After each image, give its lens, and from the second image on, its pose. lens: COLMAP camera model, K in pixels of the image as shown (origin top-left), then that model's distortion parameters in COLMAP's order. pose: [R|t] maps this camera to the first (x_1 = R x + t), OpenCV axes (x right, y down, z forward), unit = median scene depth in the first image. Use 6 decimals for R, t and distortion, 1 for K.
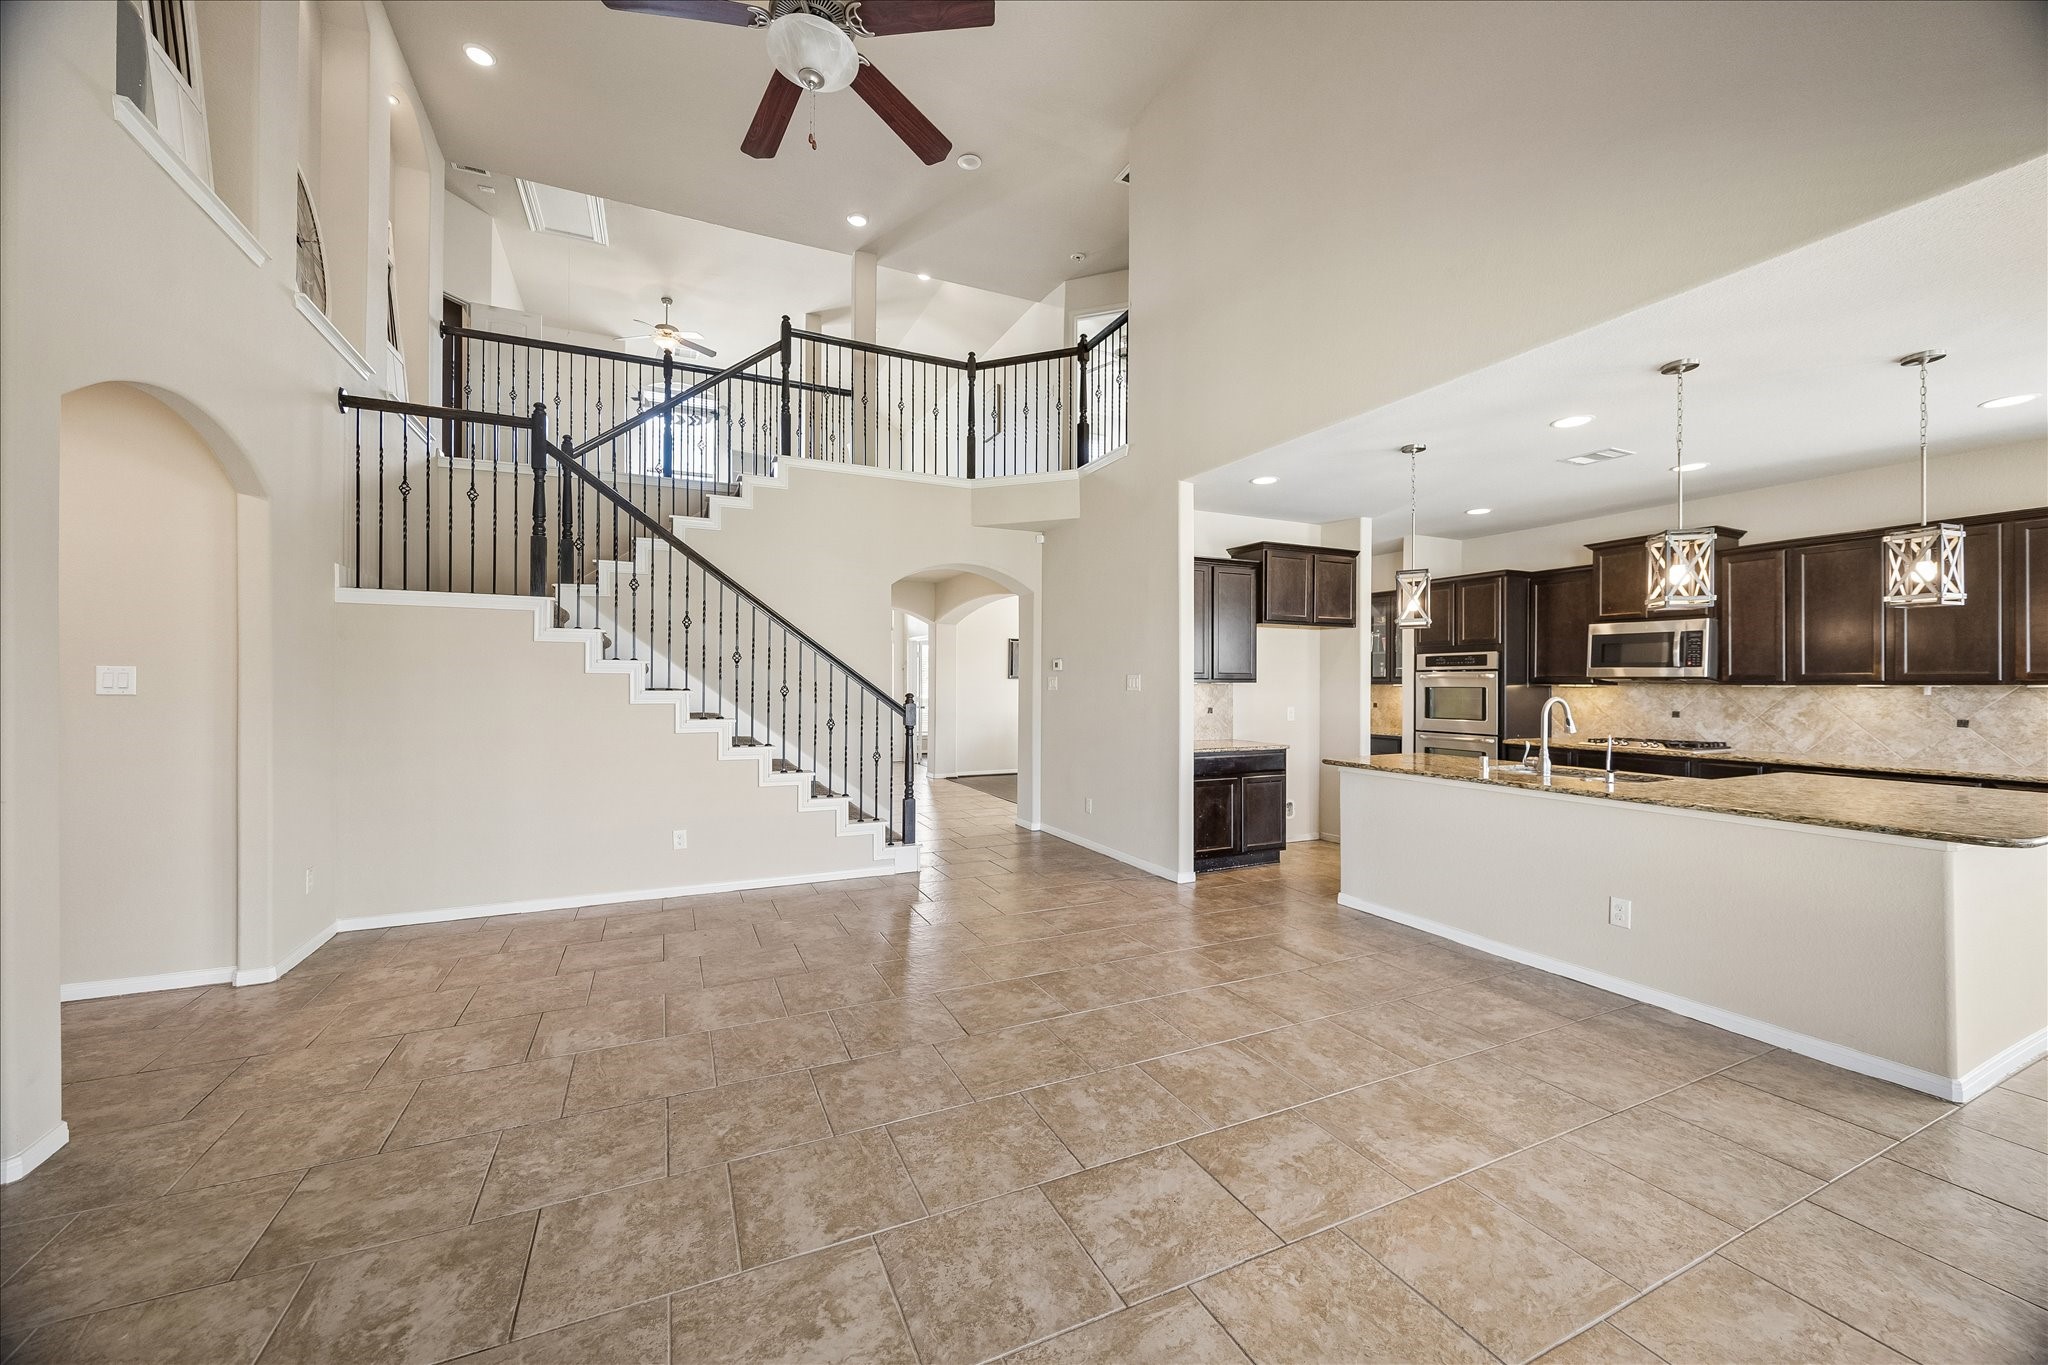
lens RADIAL K [[792.1, 0, 1008.6], [0, 792.1, 680.4], [0, 0, 1]] dist [-0.002547, -0.000611]
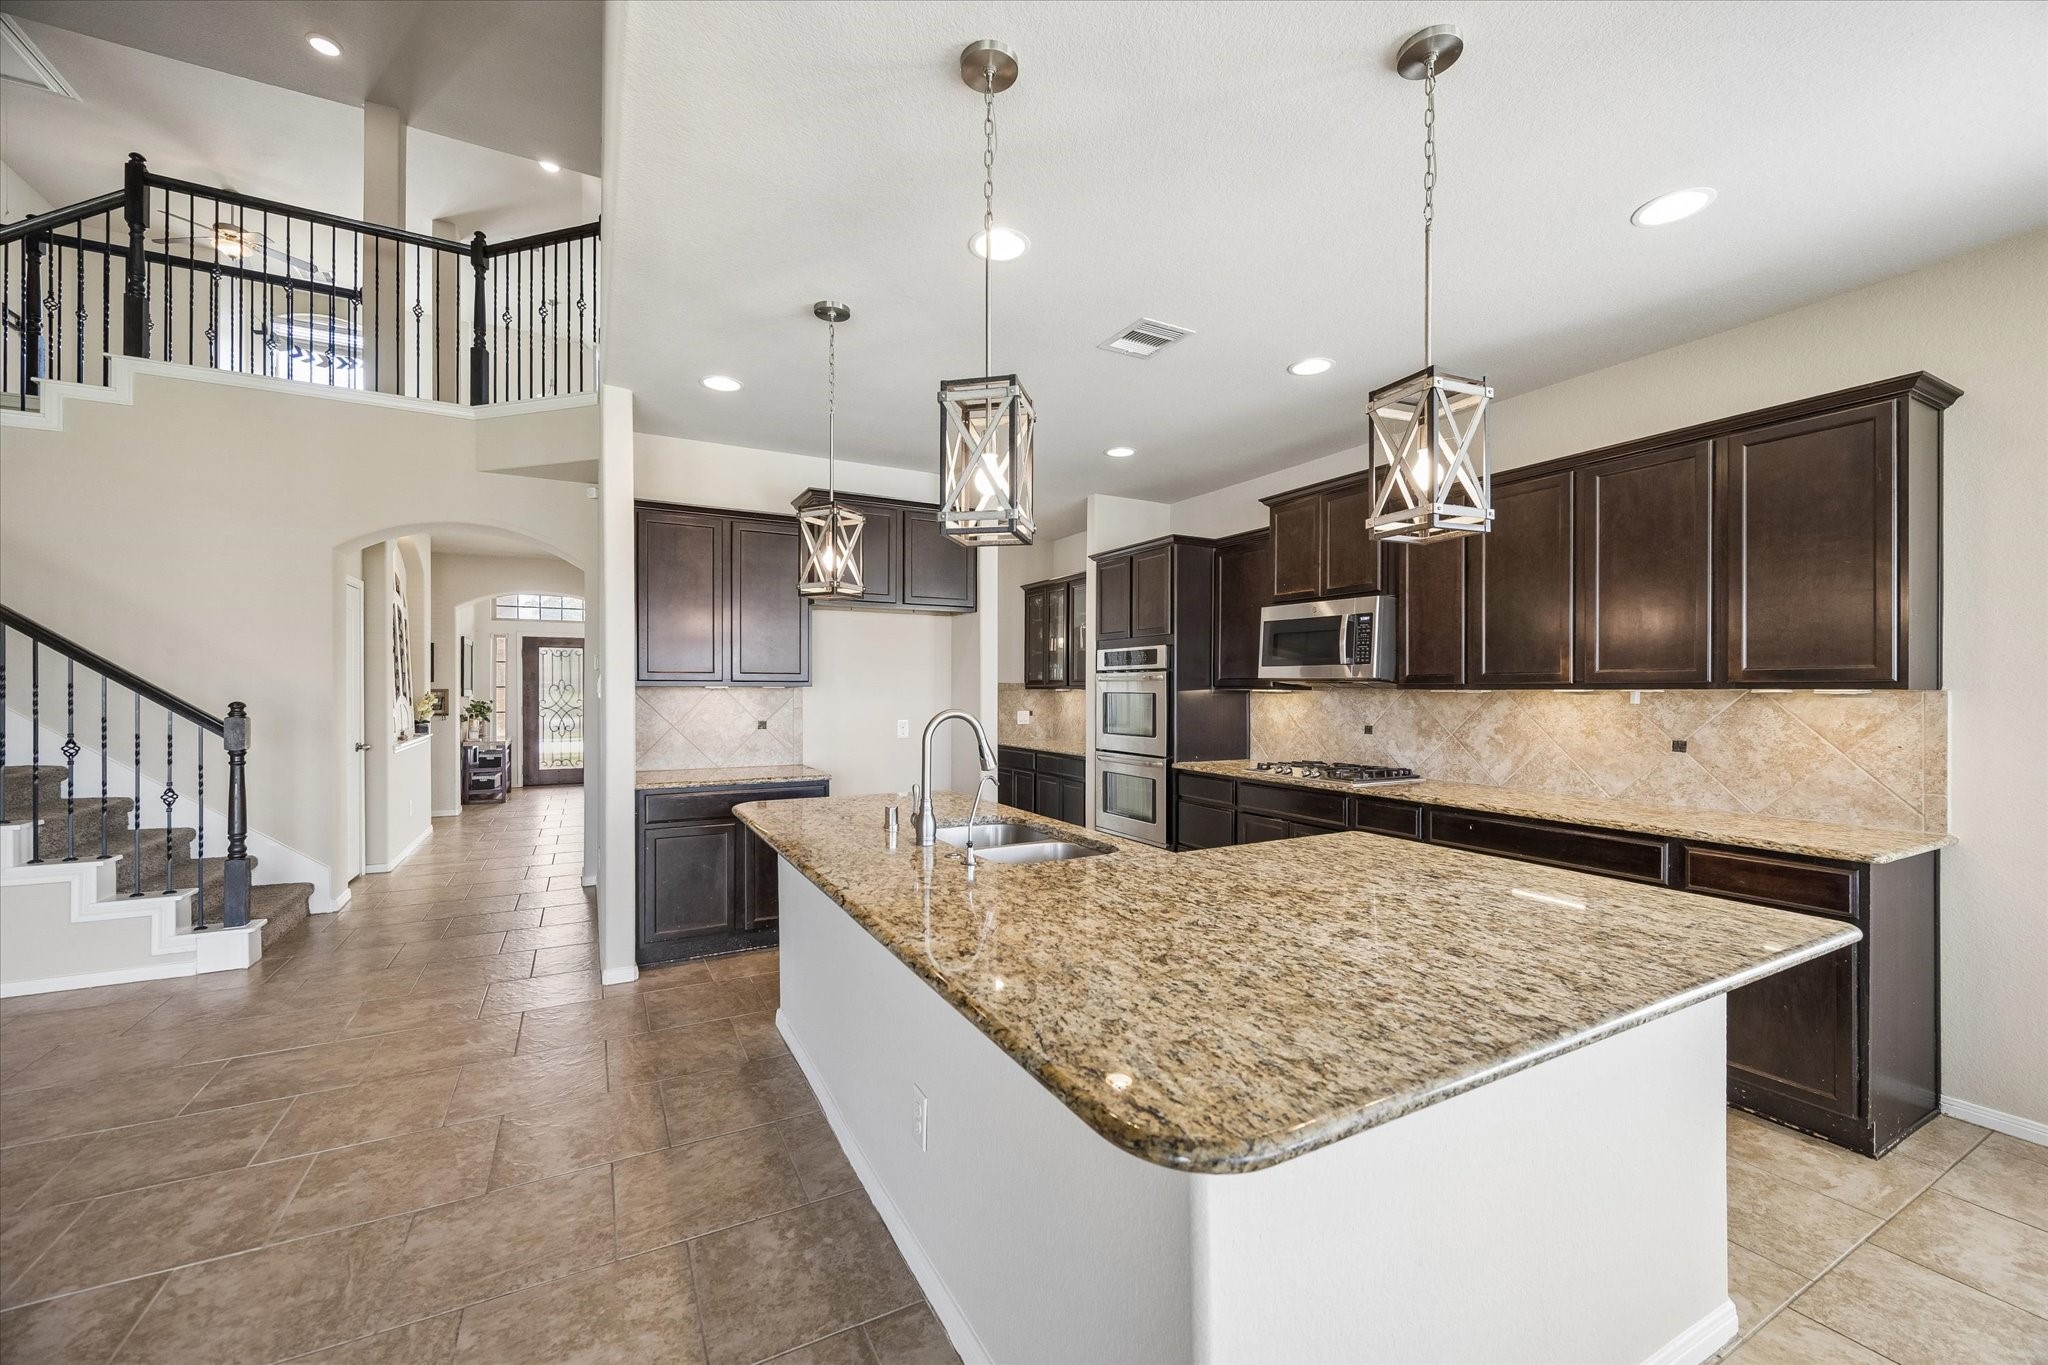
lens RADIAL K [[792.1, 0, 1039.5], [0, 792.1, 692.2], [0, 0, 1]] dist [-0.002547, -0.000611]
pose [[0.998332, -0.000544, 0.057733, 0.501790], [0.000067, 0.999966, 0.008260, 0.002153], [-0.057736, -0.008242, 0.998298, 0.285331]]
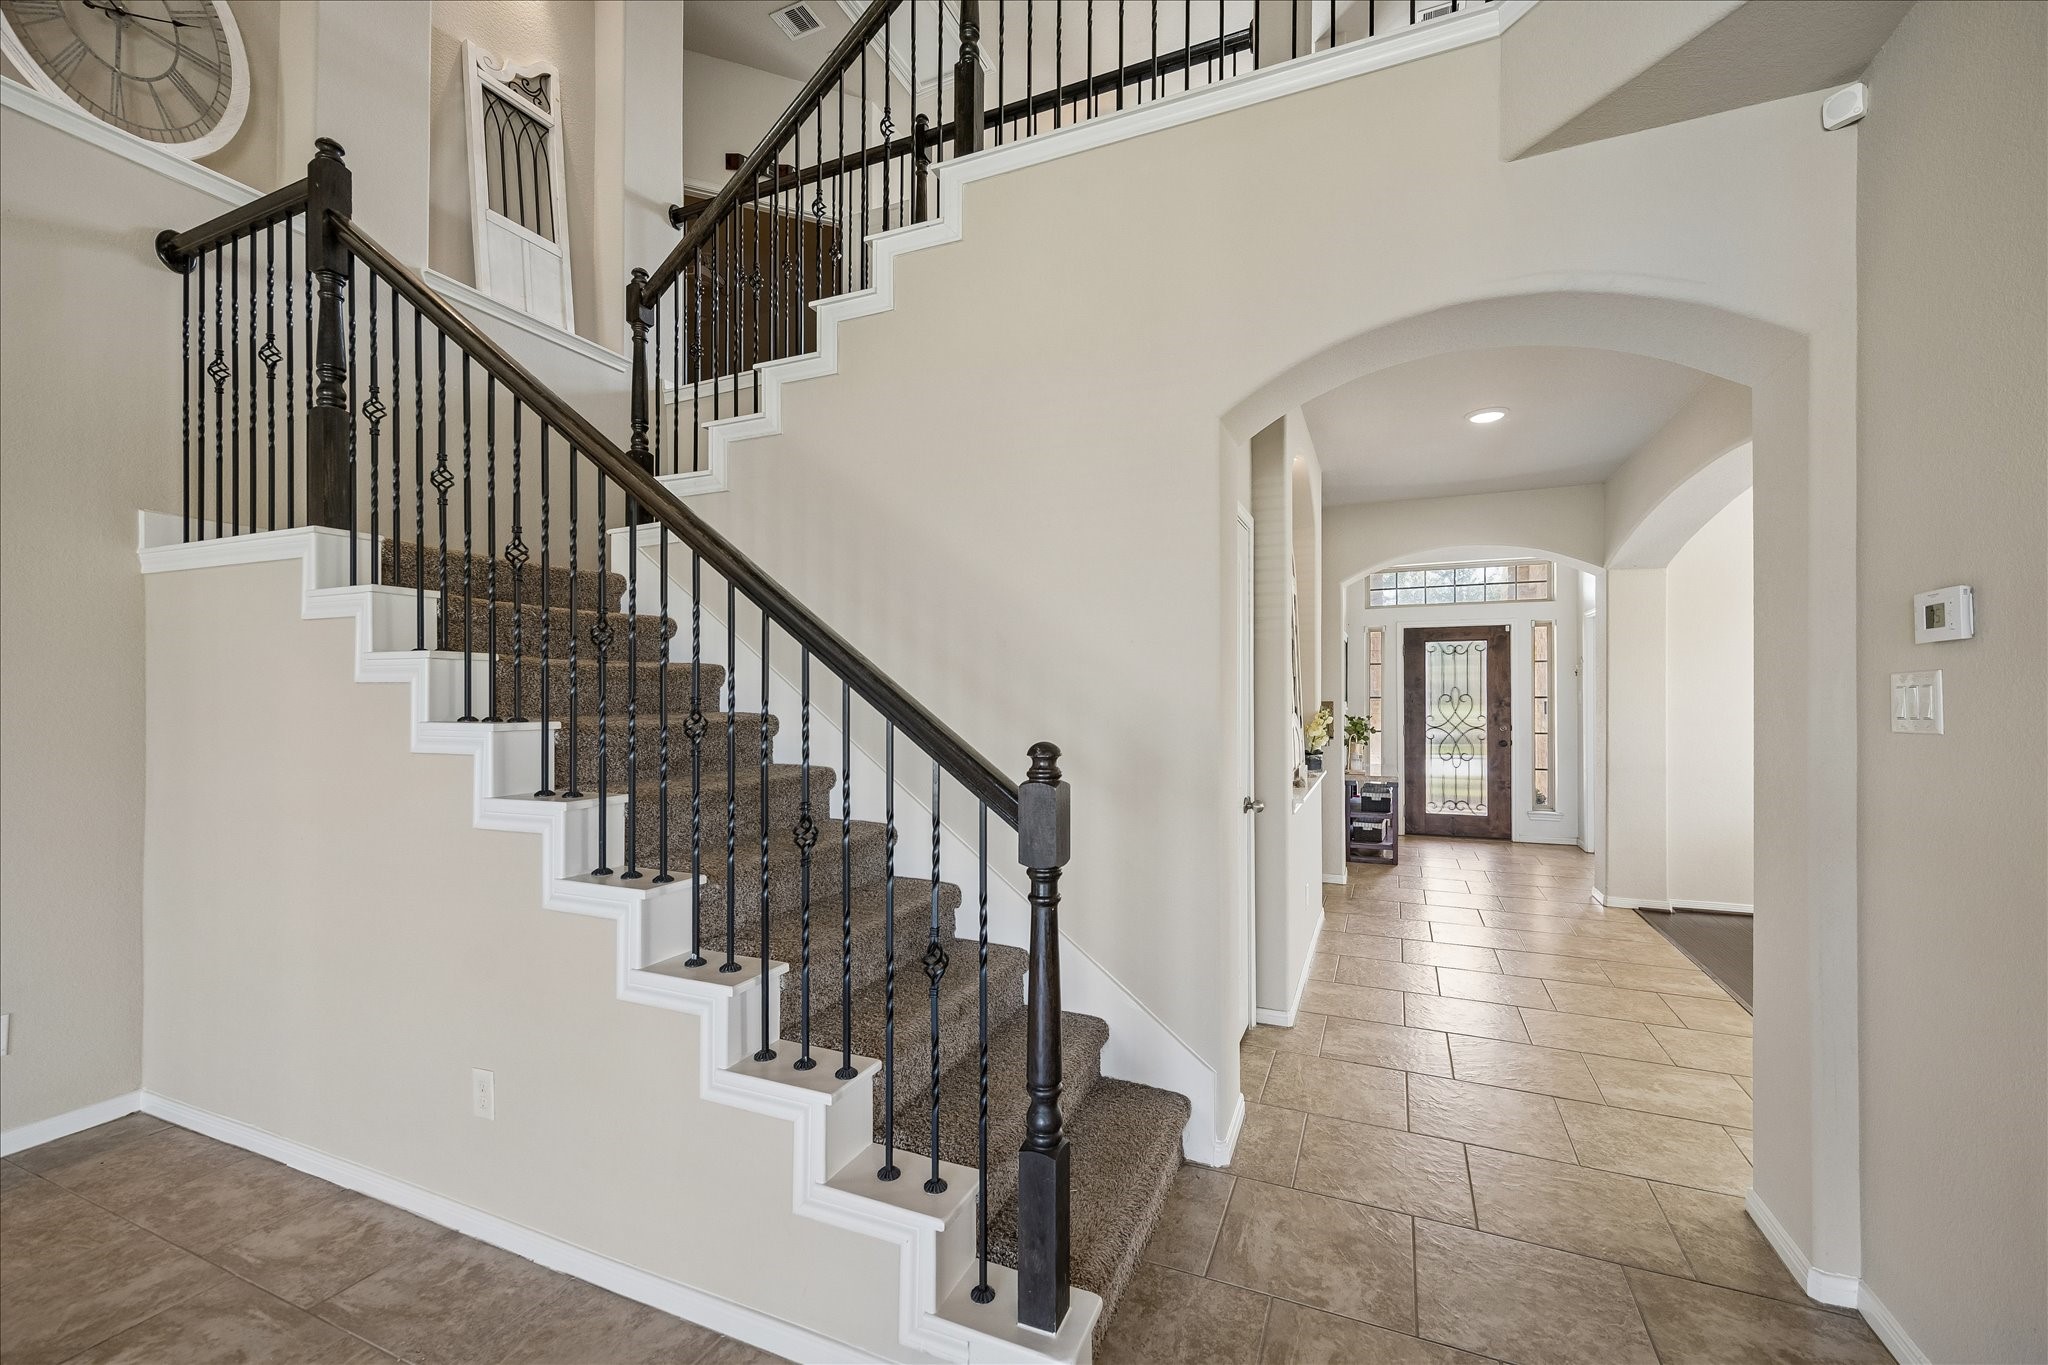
lens RADIAL K [[817.1, 0, 1062.9], [0, 817.1, 699.4], [0, 0, 1]] dist [0.002523, 0.000122]
pose [[0.668101, -0.003058, -0.744064, 0.079093], [0.007463, 0.999969, 0.002592, 0.000326], [0.744033, -0.007285, 0.668103, 0.802463]]
